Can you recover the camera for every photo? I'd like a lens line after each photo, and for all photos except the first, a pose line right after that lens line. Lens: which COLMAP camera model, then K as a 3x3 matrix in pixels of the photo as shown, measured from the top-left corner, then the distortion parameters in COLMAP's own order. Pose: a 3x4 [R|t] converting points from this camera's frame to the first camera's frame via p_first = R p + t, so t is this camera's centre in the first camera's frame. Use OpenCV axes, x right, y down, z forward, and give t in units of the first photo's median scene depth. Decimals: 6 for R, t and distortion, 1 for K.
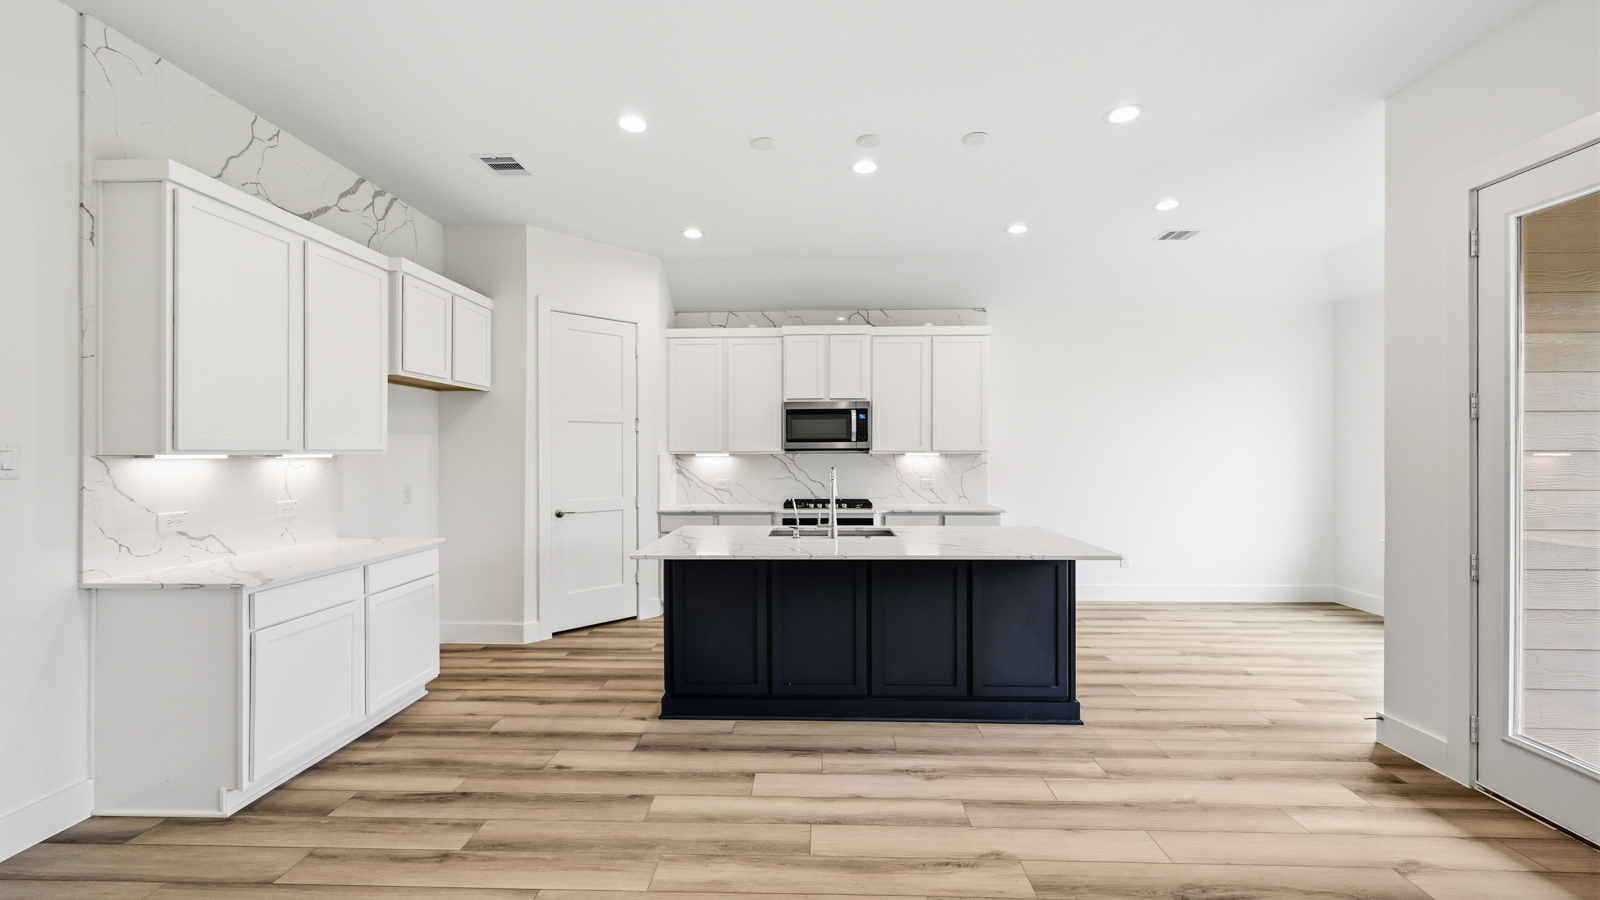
lens RADIAL K [[630.0, 0, 800.0], [0, 630.0, 450.0], [0, 0, 1]] dist [0.000053, -0.000469]
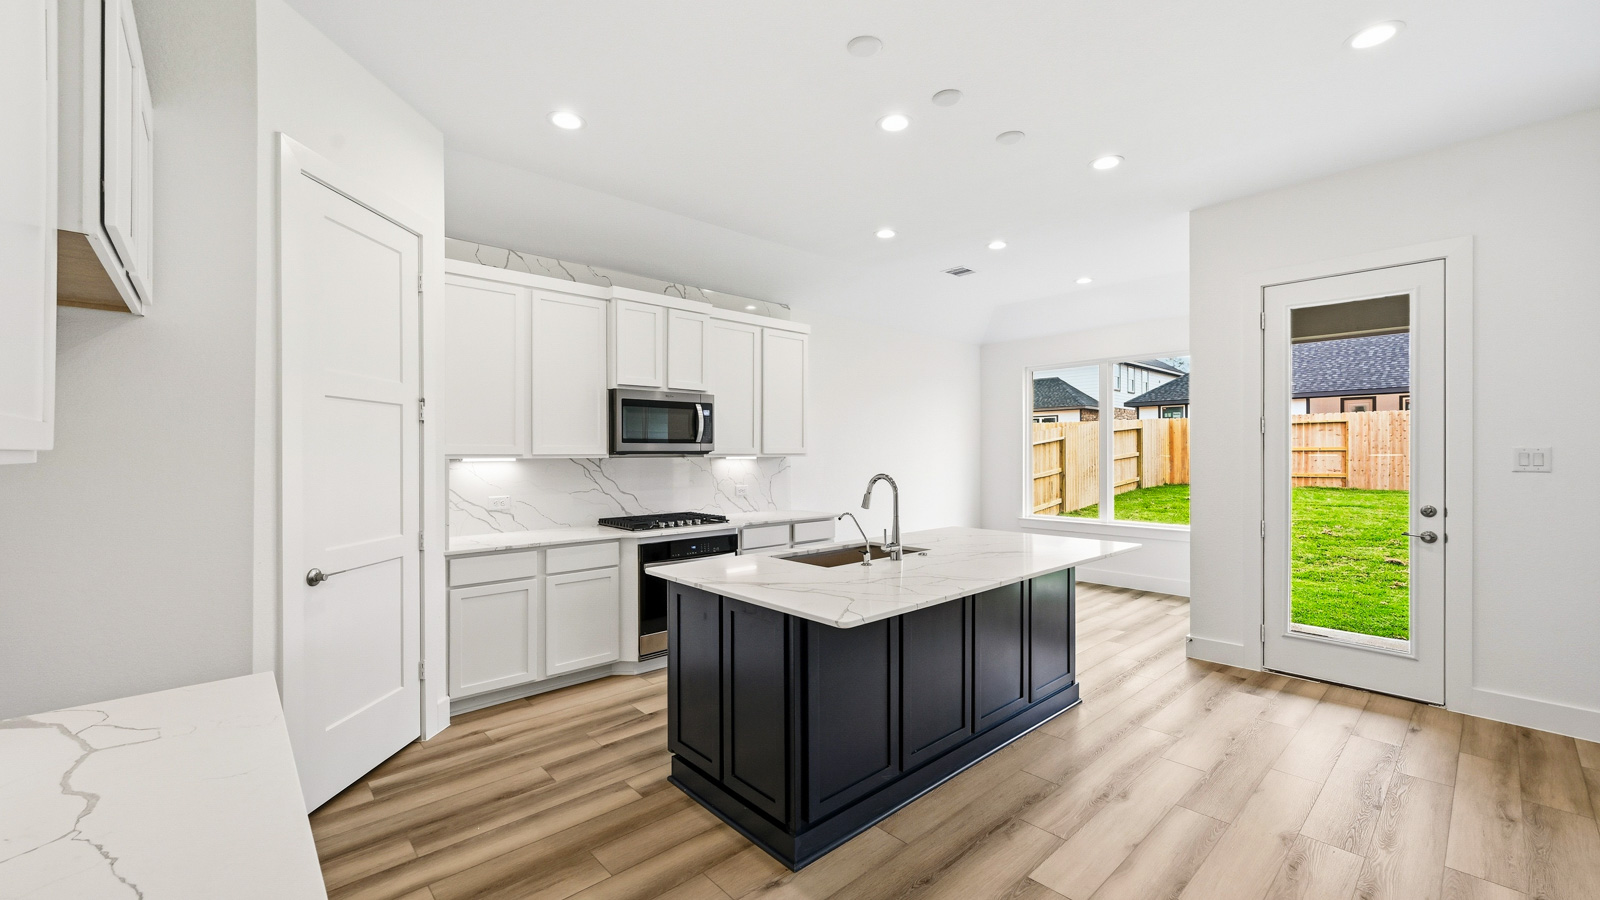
lens RADIAL K [[635.8, 0, 796.2], [0, 635.8, 452.0], [0, 0, 1]] dist [0.000316, 0.000090]
pose [[0.718883, 0.002376, 0.695127, -0.568384], [-0.001423, 0.999997, -0.001946, 0.000403], [-0.695130, 0.000410, 0.718884, 0.450396]]
